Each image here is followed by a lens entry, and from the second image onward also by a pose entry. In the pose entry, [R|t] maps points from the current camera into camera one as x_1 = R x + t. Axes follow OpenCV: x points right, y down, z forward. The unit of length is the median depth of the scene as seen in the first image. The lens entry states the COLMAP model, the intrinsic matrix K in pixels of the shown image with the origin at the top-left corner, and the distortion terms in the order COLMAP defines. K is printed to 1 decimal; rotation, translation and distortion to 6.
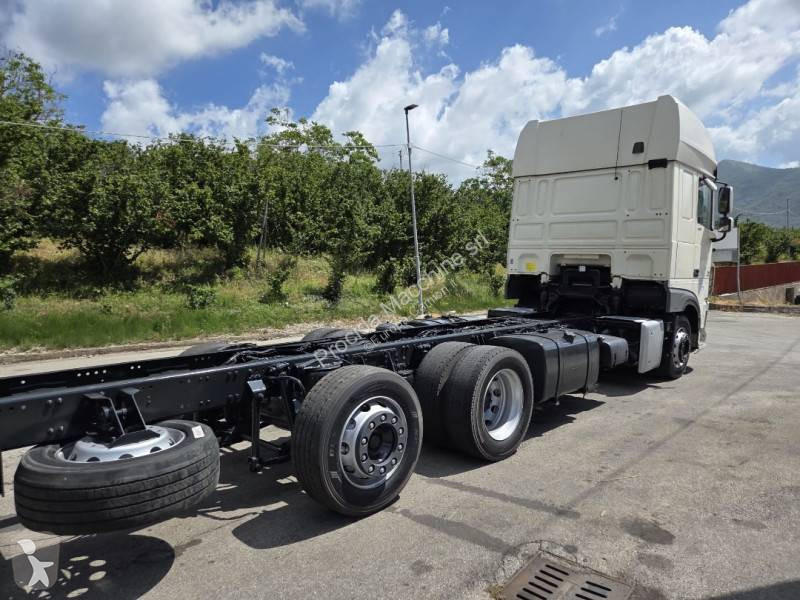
lens RADIAL K [[535.3, 0, 396.1], [0, 535.3, 313.1], [0, 0, 1]] dist [0.068757, -0.045271]
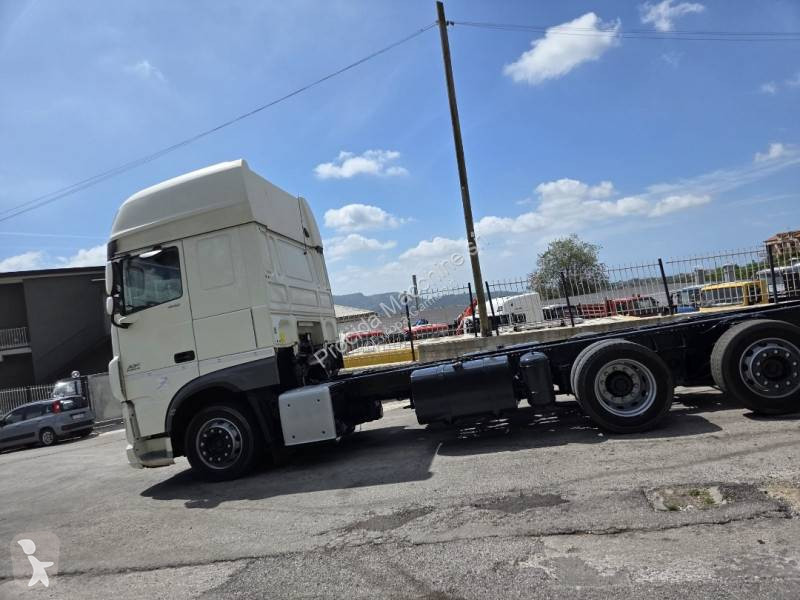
lens RADIAL K [[545.7, 0, 412.7], [0, 545.7, 290.9], [0, 0, 1]] dist [0.070038, -0.053647]
pose [[-0.567422, 0.158606, 0.808007, -0.221791], [0.244190, 0.969544, -0.018832, -0.038999], [-0.786386, 0.186622, -0.588871, 0.562080]]
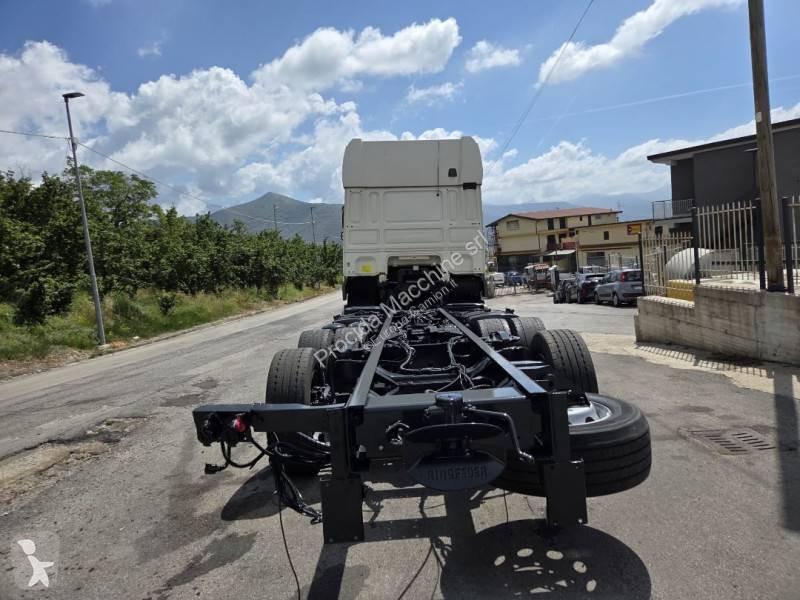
lens RADIAL K [[546.3, 0, 404.2], [0, 546.3, 294.3], [0, 0, 1]] dist [0.068500, -0.053011]
pose [[0.711997, -0.057496, 0.699824, -0.206276], [0.111403, 0.993268, -0.031736, 0.004124], [-0.693289, 0.100558, 0.713610, 0.066206]]
